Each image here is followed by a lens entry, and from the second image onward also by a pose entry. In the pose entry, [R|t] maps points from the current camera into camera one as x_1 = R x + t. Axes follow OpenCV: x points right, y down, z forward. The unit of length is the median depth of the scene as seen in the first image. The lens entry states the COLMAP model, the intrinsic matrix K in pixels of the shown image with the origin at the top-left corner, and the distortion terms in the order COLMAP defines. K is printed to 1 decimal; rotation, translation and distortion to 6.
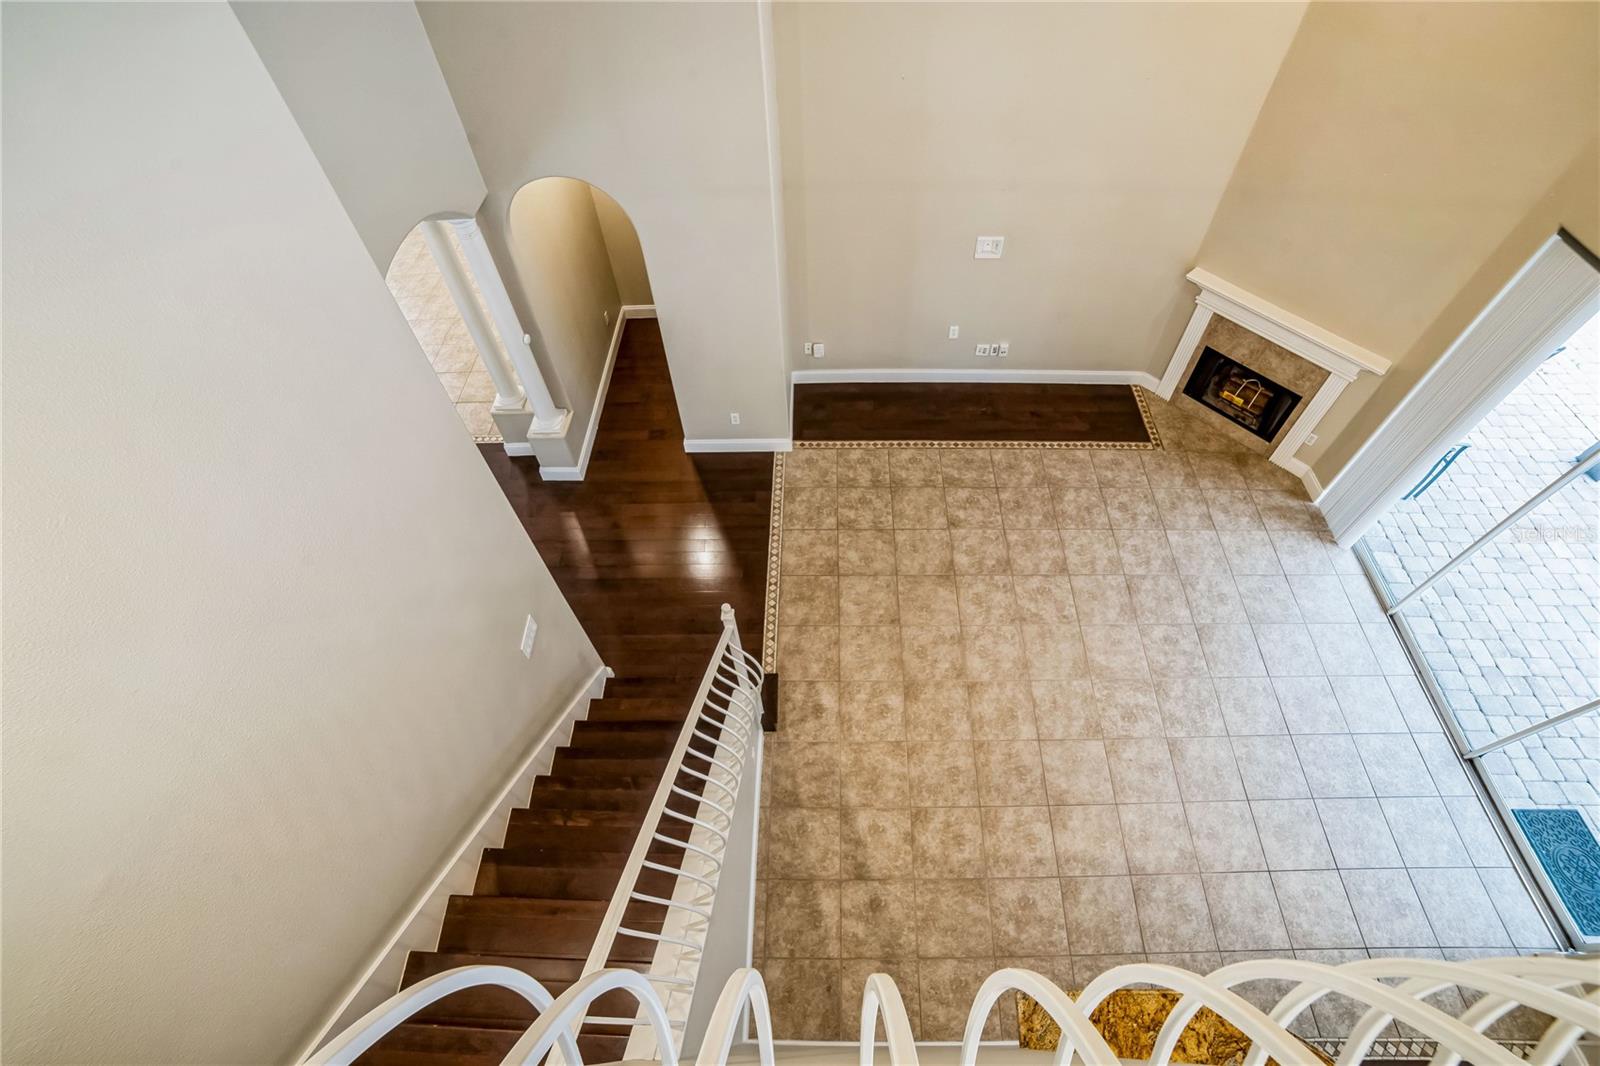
lens RADIAL K [[713.7, 0, 835.1], [0, 713.7, 563.6], [0, 0, 1]] dist [-0.110304, 0.045143]
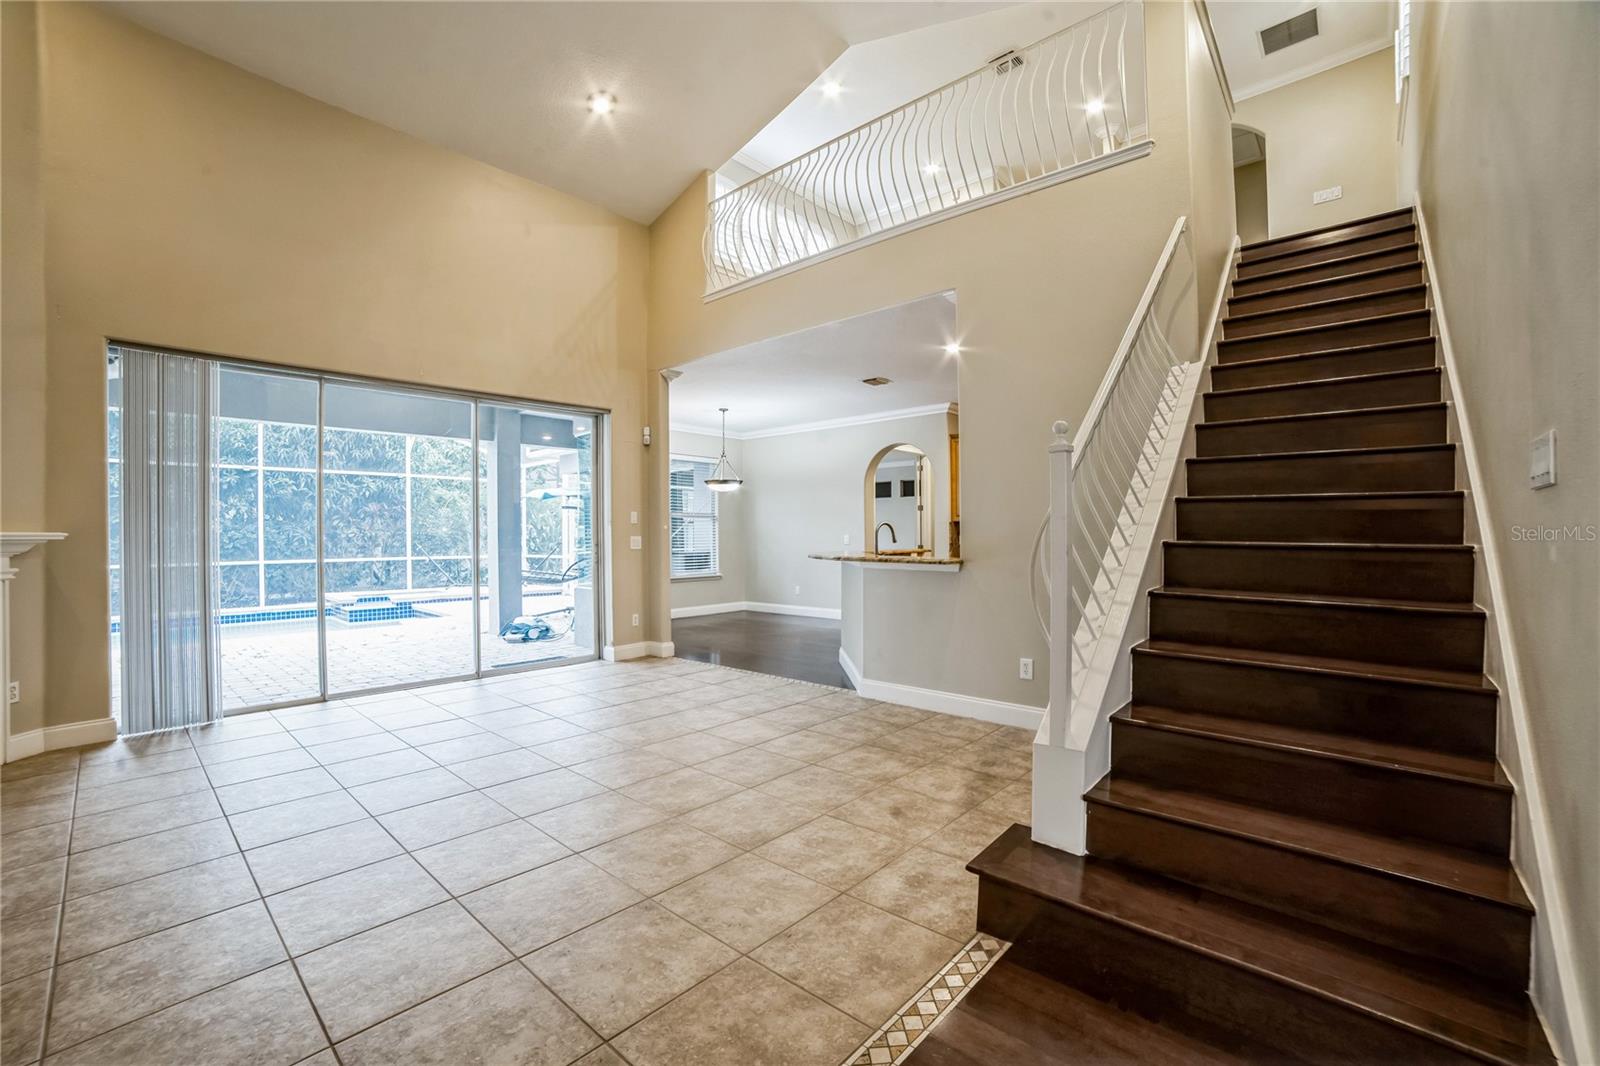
lens RADIAL K [[677.6, 0, 792.7], [0, 677.6, 539.8], [0, 0, 1]] dist [-0.106280, 0.036068]
pose [[-0.739239, -0.001244, 0.673442, -0.230613], [0.558739, 0.557112, 0.614359, -0.219577], [-0.375946, 0.830437, -0.411144, 0.883799]]
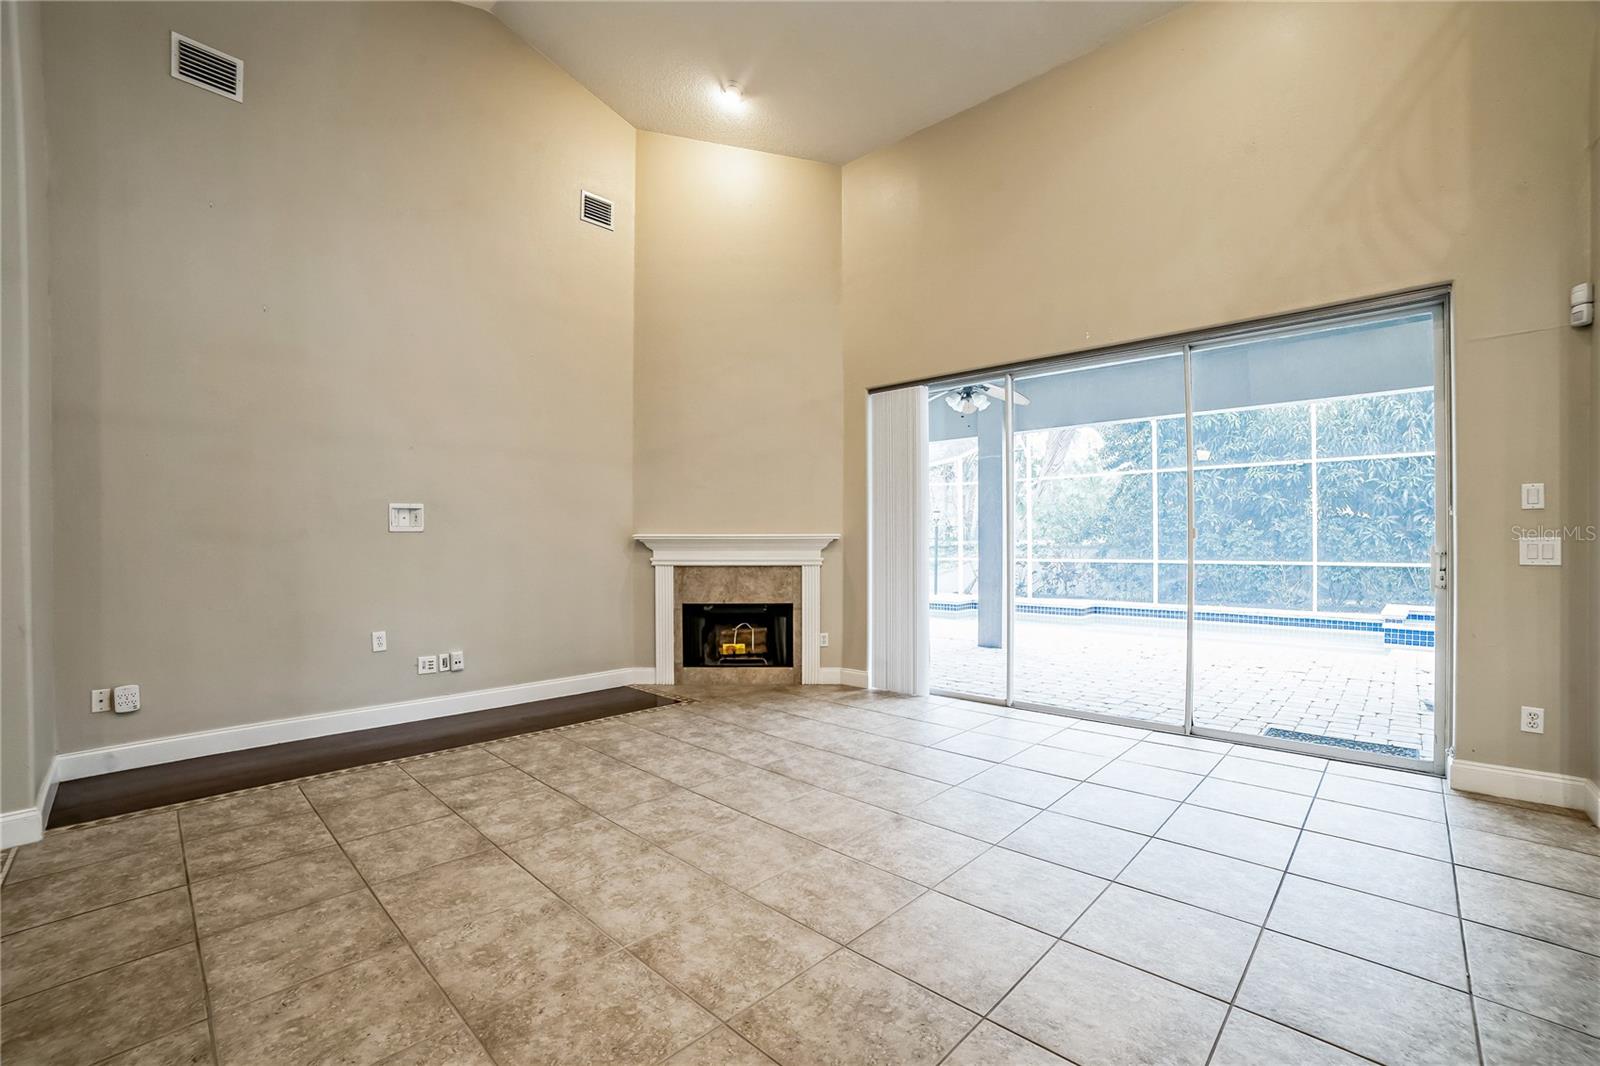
lens RADIAL K [[677.6, 0, 792.7], [0, 677.6, 539.8], [0, 0, 1]] dist [-0.106280, 0.036068]
pose [[0.698458, -0.003668, 0.715642, -0.011128], [0.592861, 0.563064, -0.575738, 0.270501], [-0.400841, 0.826405, 0.395451, 0.549897]]
